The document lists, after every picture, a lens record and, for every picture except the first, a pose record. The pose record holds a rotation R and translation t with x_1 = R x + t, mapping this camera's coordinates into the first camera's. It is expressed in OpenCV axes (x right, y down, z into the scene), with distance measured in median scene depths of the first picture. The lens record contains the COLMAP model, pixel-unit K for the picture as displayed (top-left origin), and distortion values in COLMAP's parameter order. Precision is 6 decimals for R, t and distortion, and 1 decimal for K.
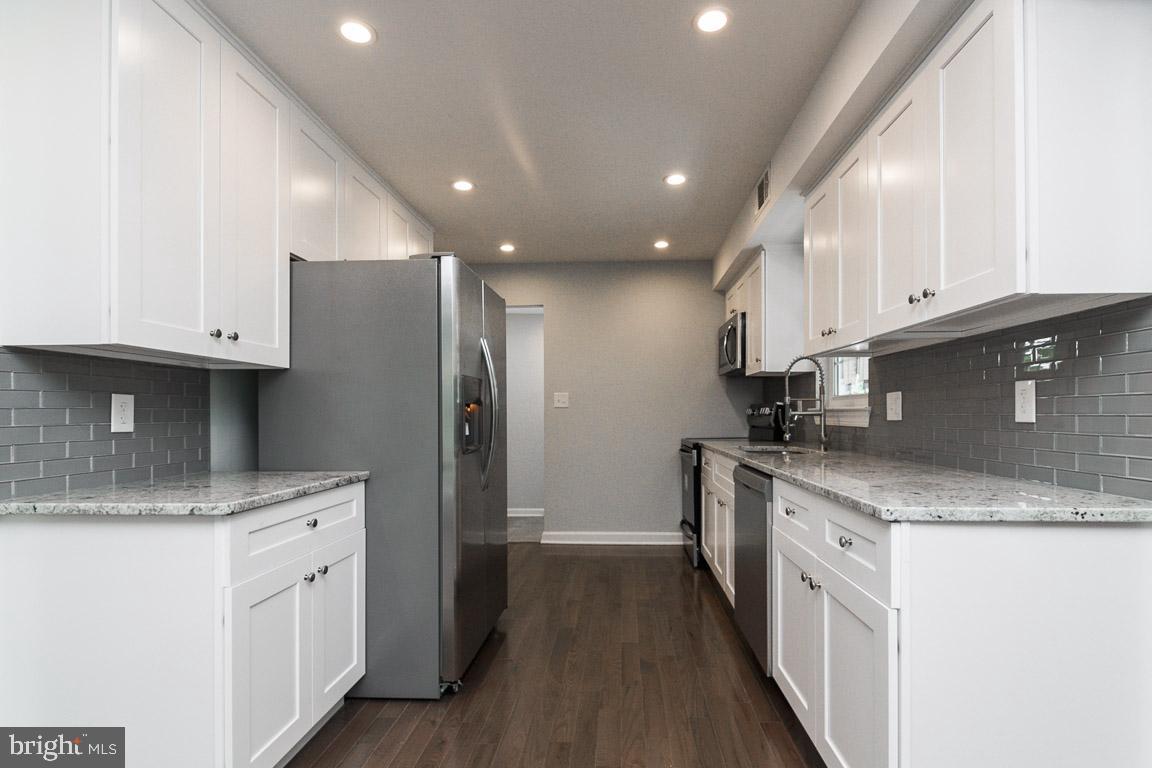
lens RADIAL K [[550.7, 0, 601.6], [0, 550.7, 407.1], [0, 0, 1]] dist [0.000855, -0.001360]
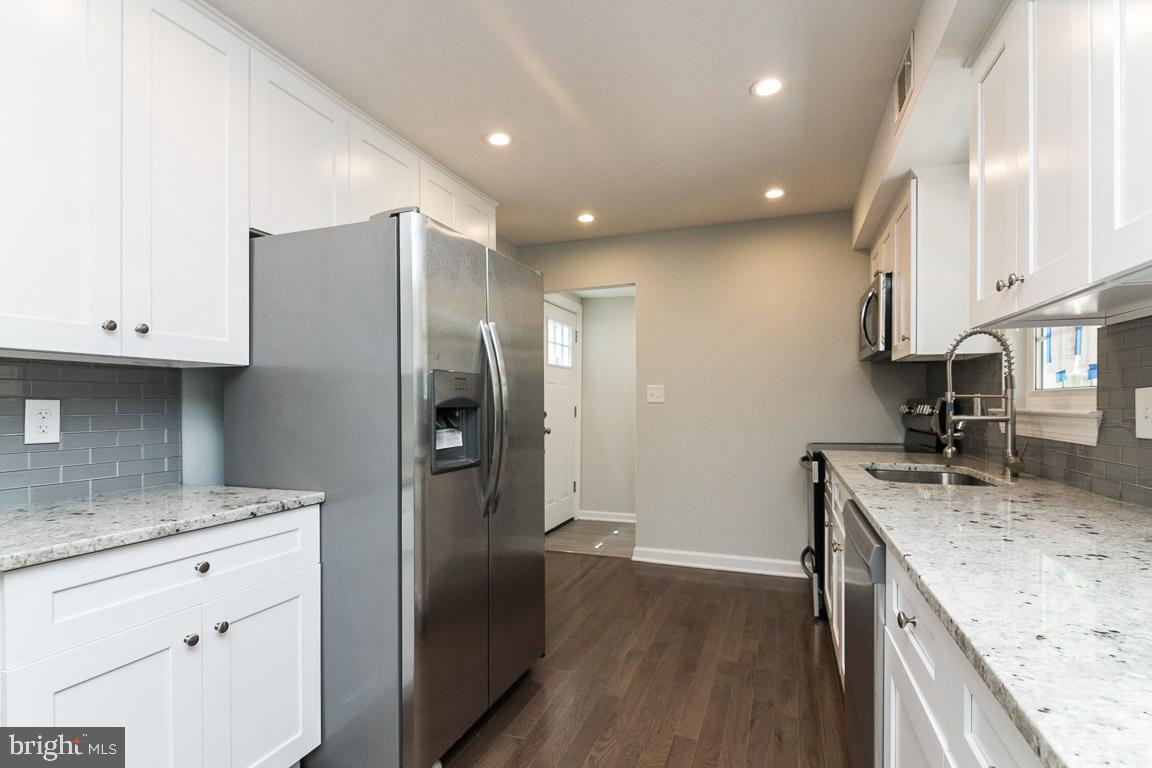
lens RADIAL K [[552.2, 0, 586.3], [0, 552.2, 402.1], [0, 0, 1]] dist [0.013202, -0.014846]
pose [[0.954149, 0.001037, -0.299331, 0.121881], [0.002542, 0.999930, 0.011569, -0.015465], [0.299322, -0.011800, 0.954079, 0.237115]]
